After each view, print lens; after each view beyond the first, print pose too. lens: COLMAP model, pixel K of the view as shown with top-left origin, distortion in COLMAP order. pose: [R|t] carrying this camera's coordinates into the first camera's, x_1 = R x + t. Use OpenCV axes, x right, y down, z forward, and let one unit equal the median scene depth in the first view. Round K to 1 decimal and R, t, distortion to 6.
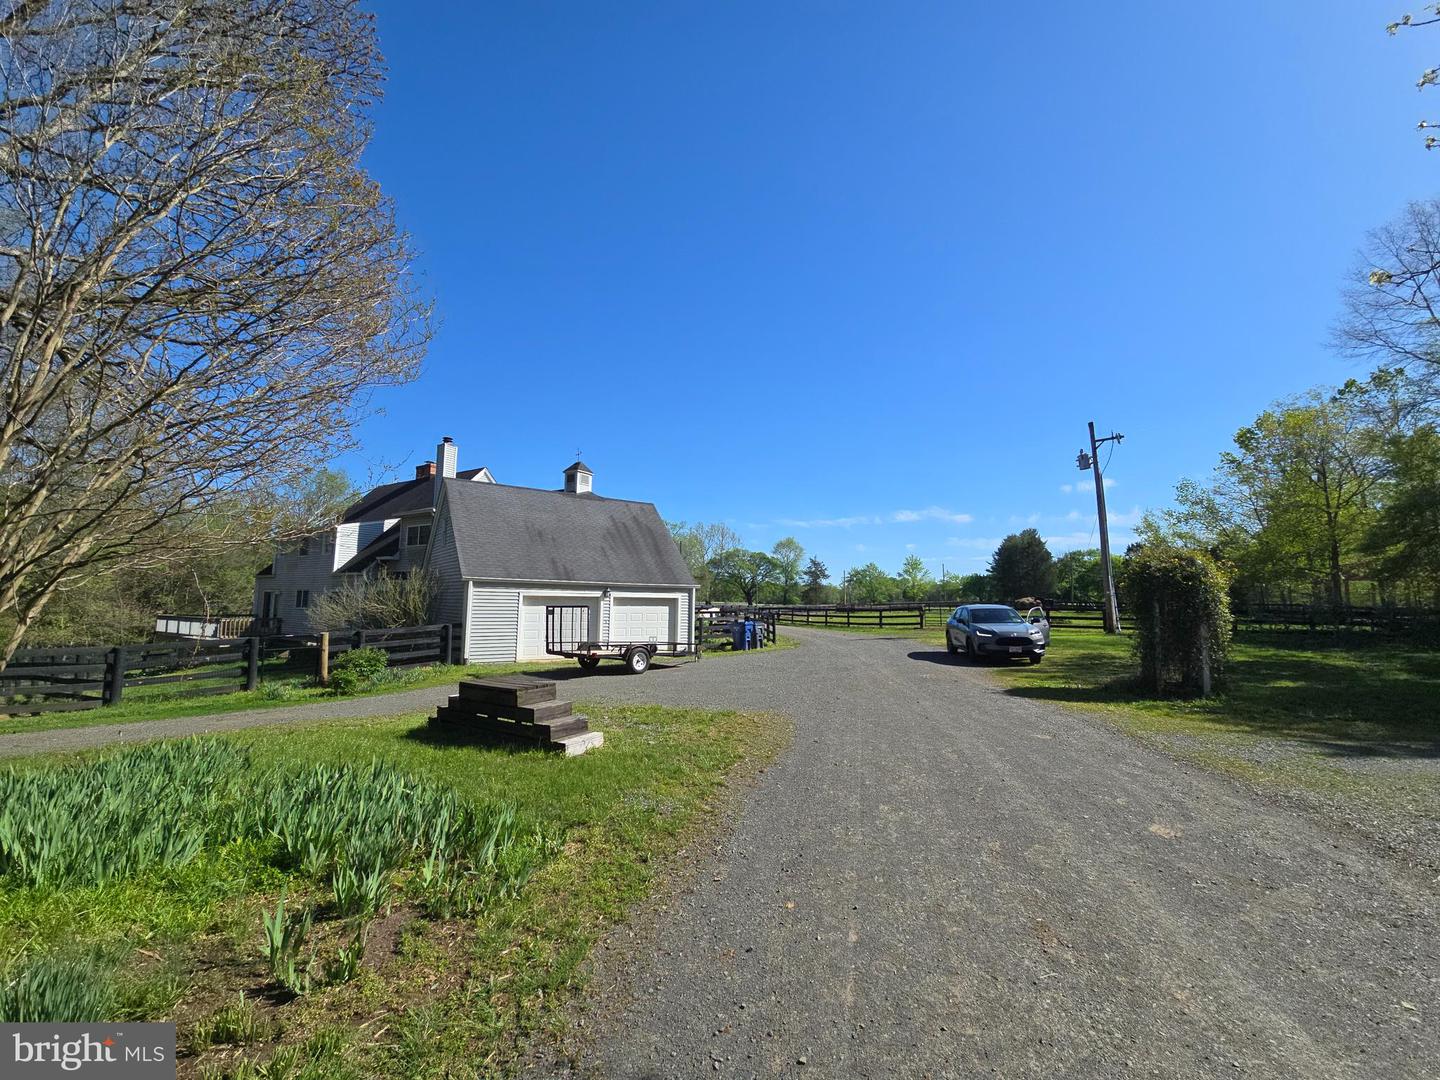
lens RADIAL K [[575.2, 0, 725.1], [0, 575.2, 556.1], [0, 0, 1]] dist [0.007765, -0.007835]
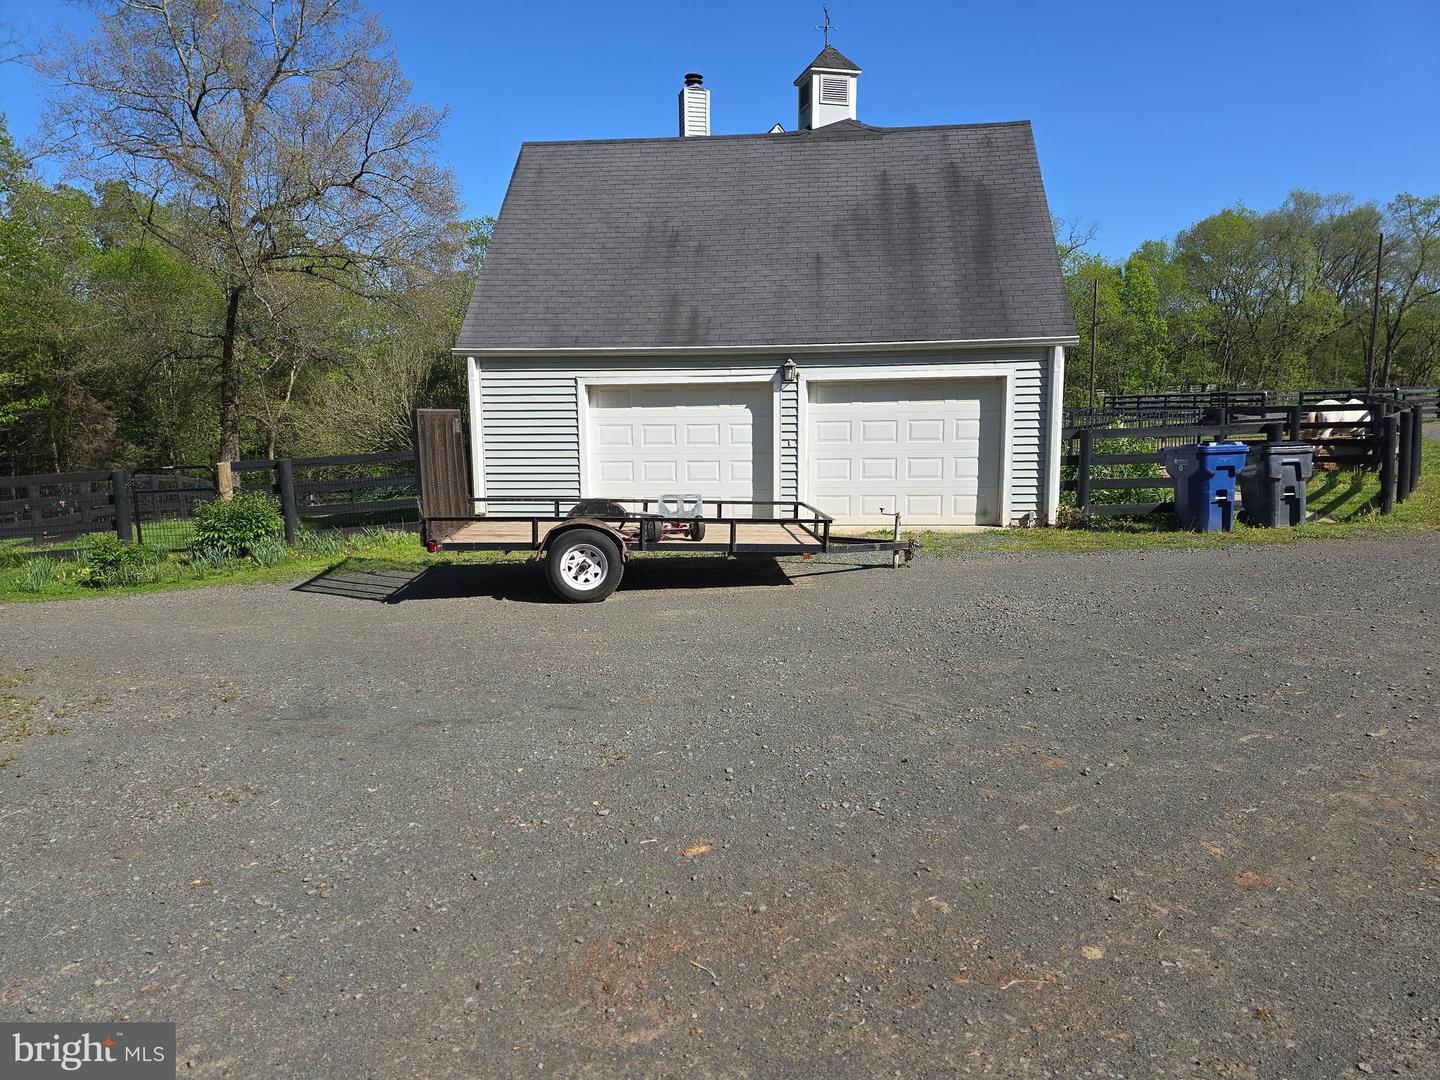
lens RADIAL K [[968.5, 0, 719.0], [0, 968.5, 542.2], [0, 0, 1]] dist [0.062392, -0.060054]
pose [[0.739295, 0.076951, -0.668970, 0.277186], [0.078814, 0.976733, 0.199452, 0.052578], [0.668754, -0.200178, 0.716029, 0.577750]]
